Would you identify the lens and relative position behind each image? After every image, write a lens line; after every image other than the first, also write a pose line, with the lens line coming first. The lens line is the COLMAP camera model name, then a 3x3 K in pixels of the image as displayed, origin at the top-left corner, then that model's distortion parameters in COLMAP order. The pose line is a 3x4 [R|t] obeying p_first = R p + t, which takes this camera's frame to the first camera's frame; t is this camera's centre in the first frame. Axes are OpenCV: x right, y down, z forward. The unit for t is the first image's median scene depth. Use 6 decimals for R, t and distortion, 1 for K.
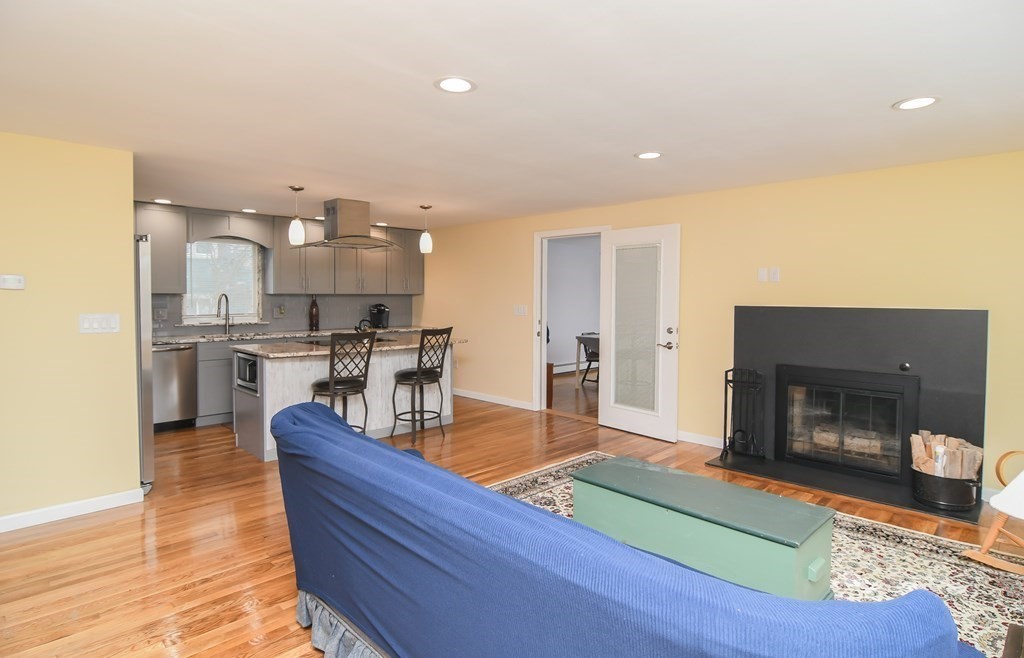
lens RADIAL K [[543.1, 0, 505.8], [0, 543.1, 310.3], [0, 0, 1]] dist [-0.013878, -0.006319]
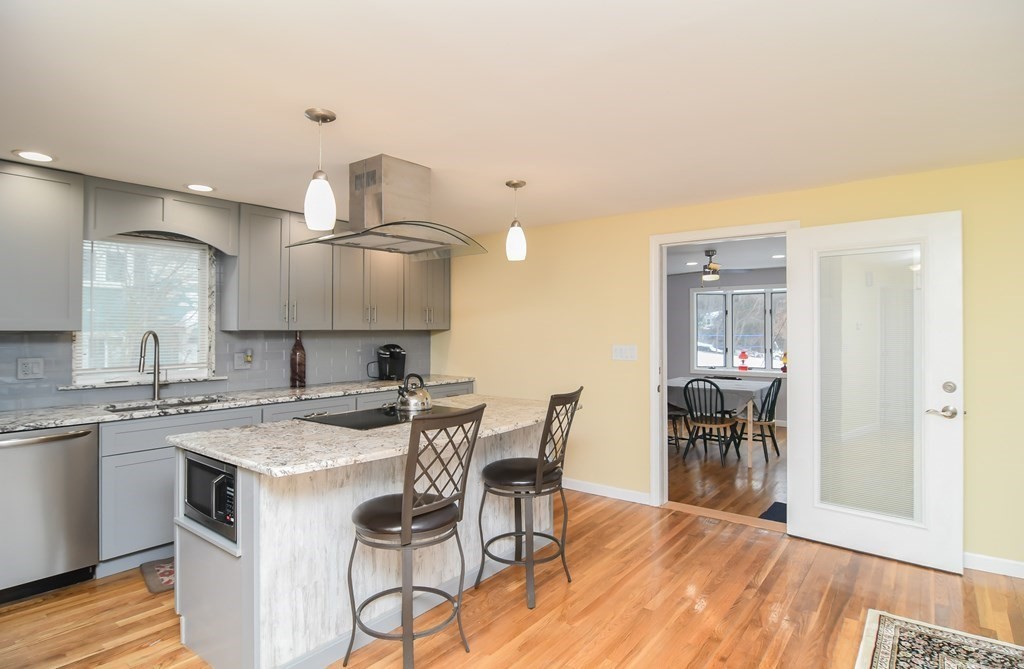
lens RADIAL K [[543.1, 0, 505.9], [0, 543.1, 324.5], [0, 0, 1]] dist [-0.013878, -0.006319]
pose [[0.993068, -0.004770, 0.117446, -0.247773], [0.009332, 0.999222, -0.038327, -0.013536], [-0.117172, 0.039157, 0.992339, 0.445829]]
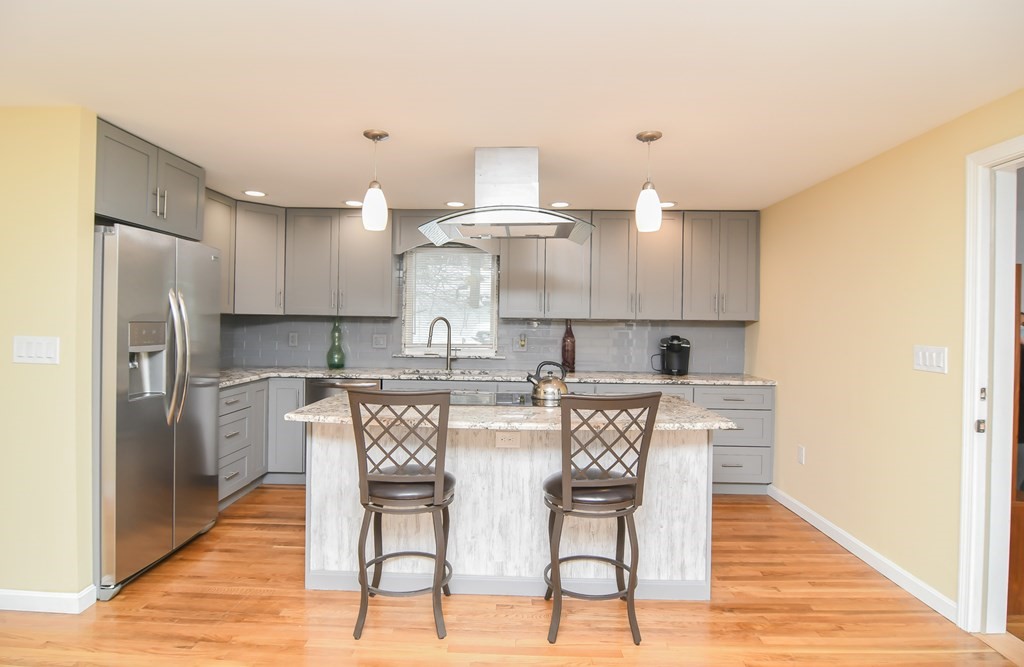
lens RADIAL K [[543.1, 0, 505.4], [0, 543.1, 321.6], [0, 0, 1]] dist [-0.013878, -0.006319]
pose [[0.683742, 0.004182, -0.729712, 0.127897], [-0.031037, 0.999245, -0.023354, -0.010673], [0.729063, 0.038616, 0.683356, 0.629772]]
